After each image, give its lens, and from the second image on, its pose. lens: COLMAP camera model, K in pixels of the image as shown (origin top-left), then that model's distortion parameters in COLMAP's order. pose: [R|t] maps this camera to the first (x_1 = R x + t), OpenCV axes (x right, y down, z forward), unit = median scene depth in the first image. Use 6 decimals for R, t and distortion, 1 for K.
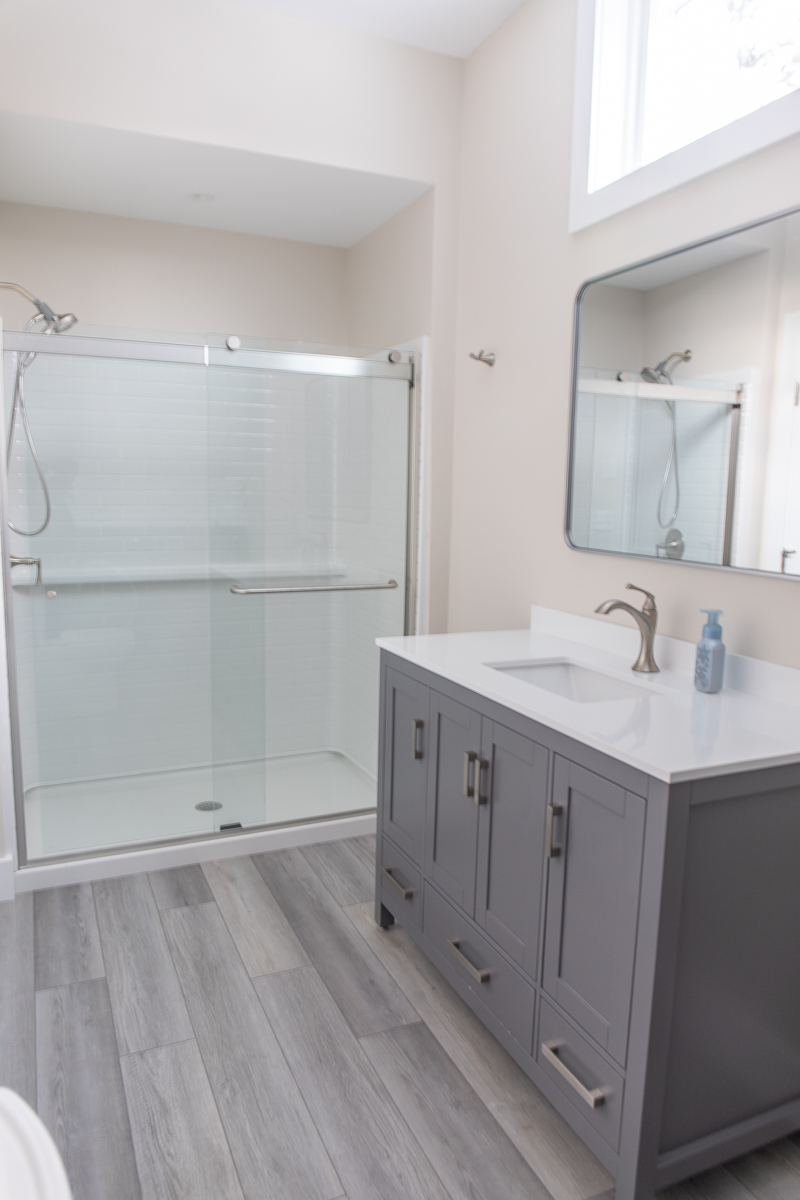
lens RADIAL K [[823.2, 0, 400.2], [0, 823.2, 614.8], [0, 0, 1]] dist [-0.044712, 0.002709]
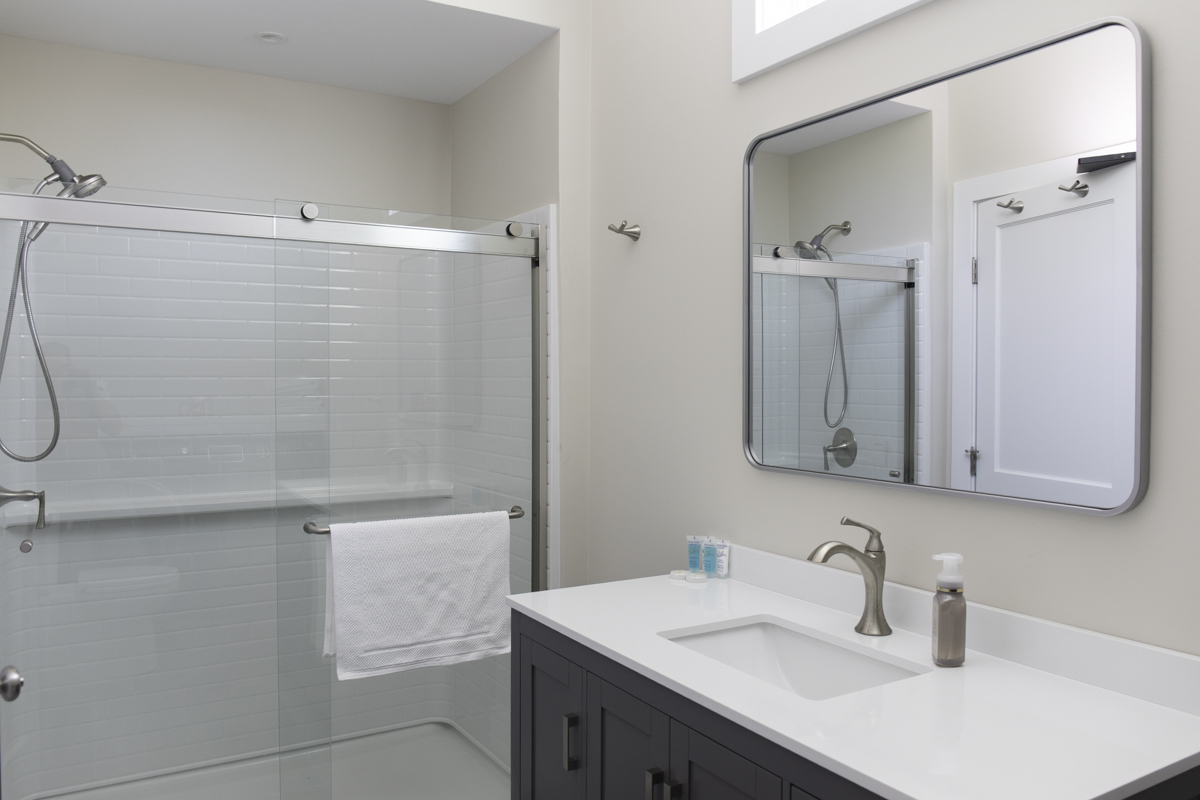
lens RADIAL K [[917.4, 0, 599.3], [0, 917.4, 397.3], [0, 0, 1]] dist [-0.031648, -0.006345]
pose [[0.993530, -0.018657, 0.112026, -0.027278], [0.032756, 0.991569, -0.125373, -0.033428], [-0.108742, 0.128231, 0.985765, 0.118402]]
